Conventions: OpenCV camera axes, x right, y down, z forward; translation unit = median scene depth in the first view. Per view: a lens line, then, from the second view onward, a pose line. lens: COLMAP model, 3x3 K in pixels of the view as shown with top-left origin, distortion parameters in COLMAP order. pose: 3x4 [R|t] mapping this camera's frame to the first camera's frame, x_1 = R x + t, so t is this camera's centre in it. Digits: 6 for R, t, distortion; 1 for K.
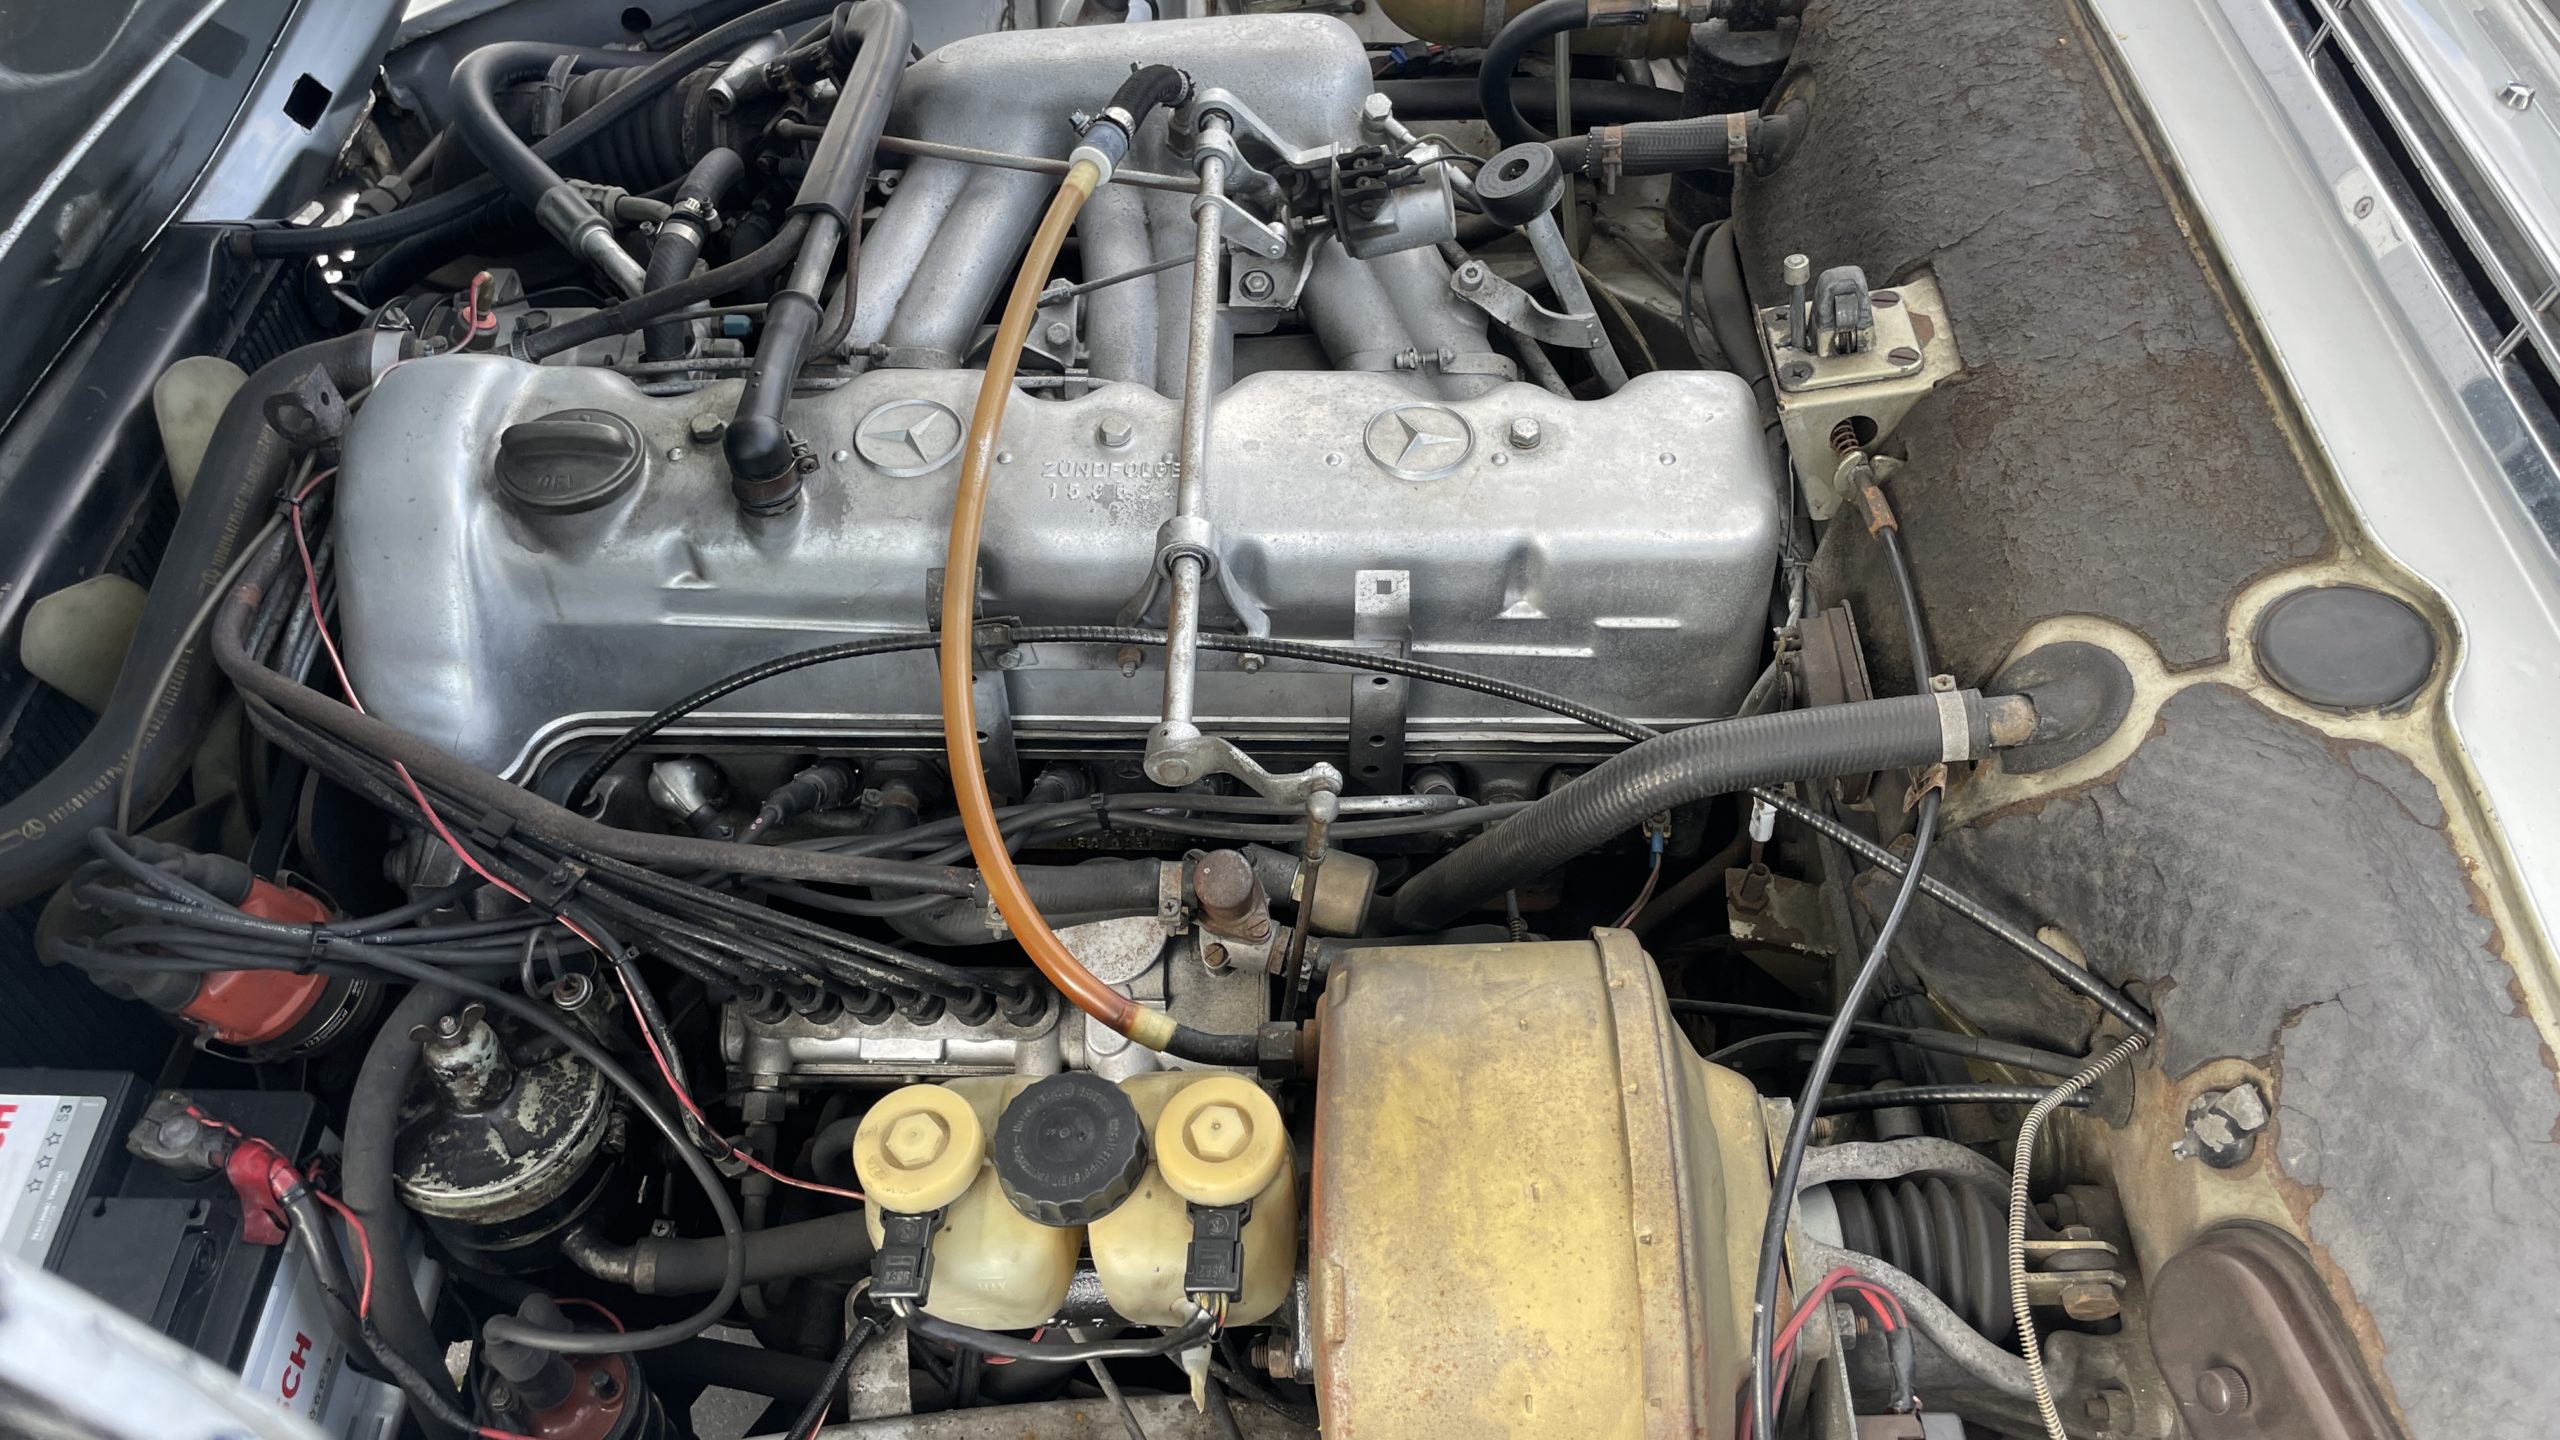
lens RADIAL K [[1934.9, 0, 1269.7], [0, 1934.9, 712.4], [0, 0, 1]] dist [0.093071, -0.128335]
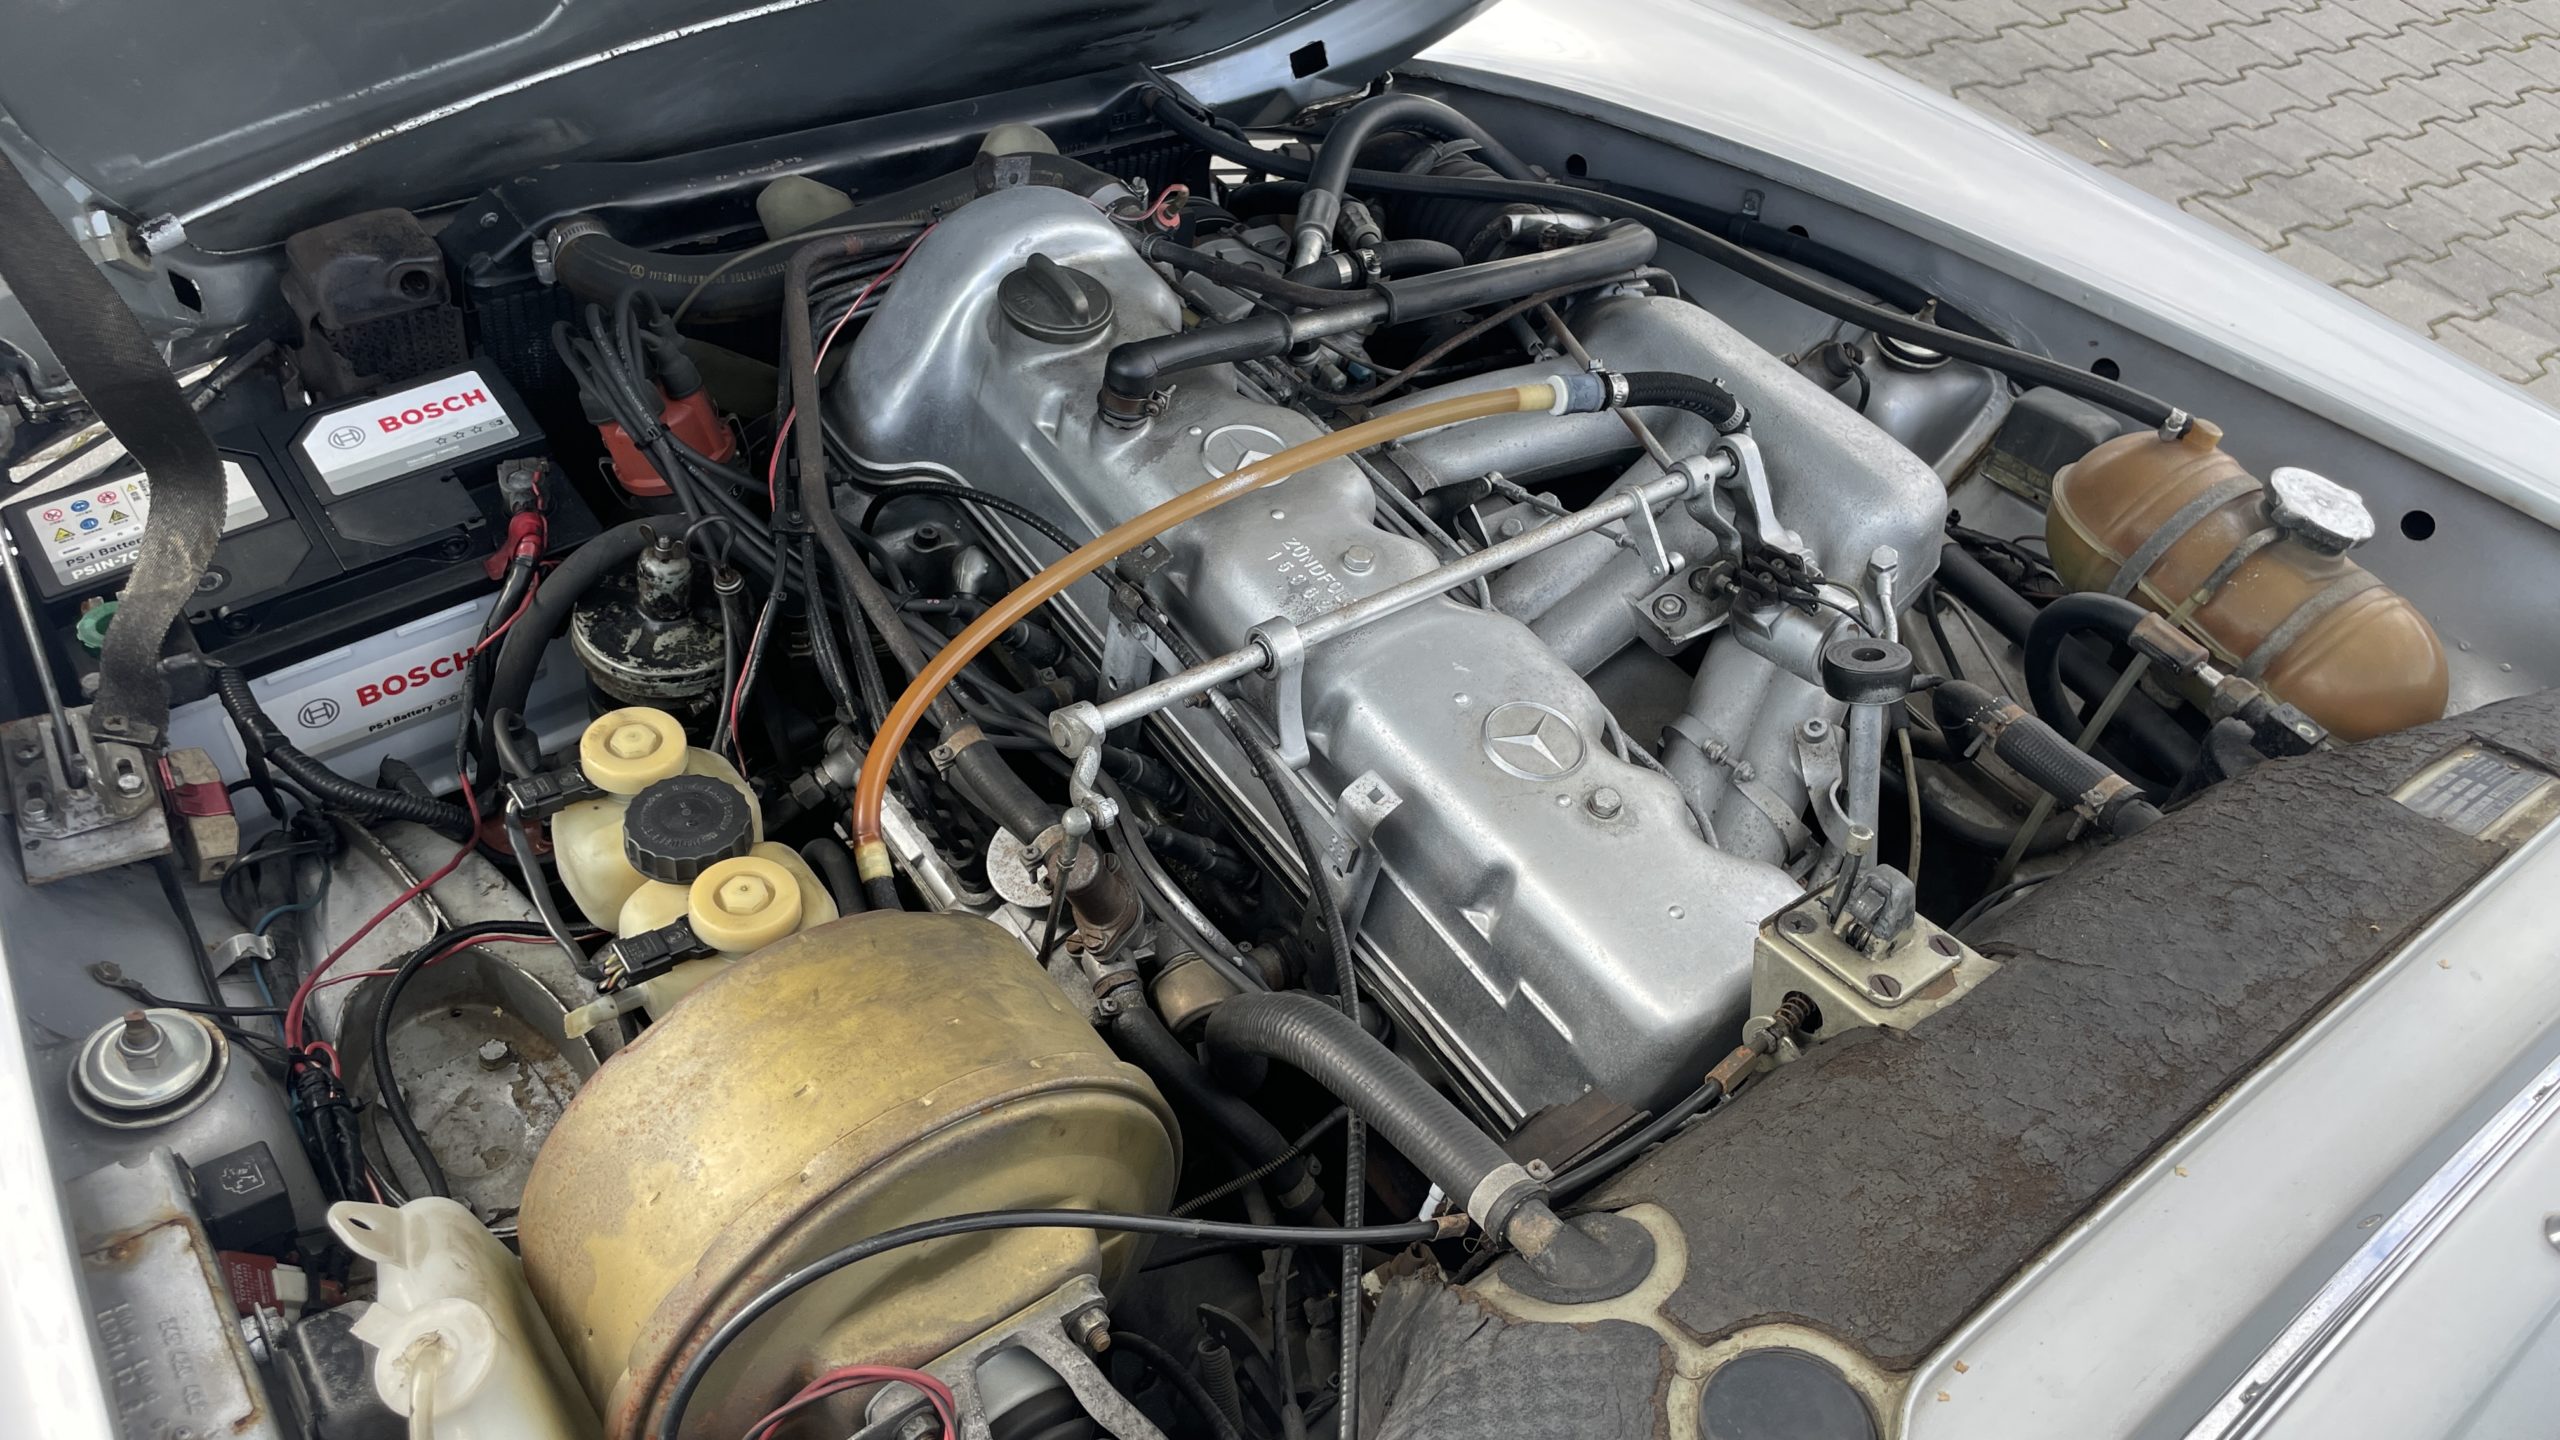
lens RADIAL K [[1934.9, 0, 1269.7], [0, 1934.9, 712.4], [0, 0, 1]] dist [0.093071, -0.128335]
pose [[0.614903, 0.651778, -0.443937, 0.468603], [-0.702870, 0.708227, 0.066248, -0.126947], [0.357587, 0.271294, 0.893606, 0.007362]]
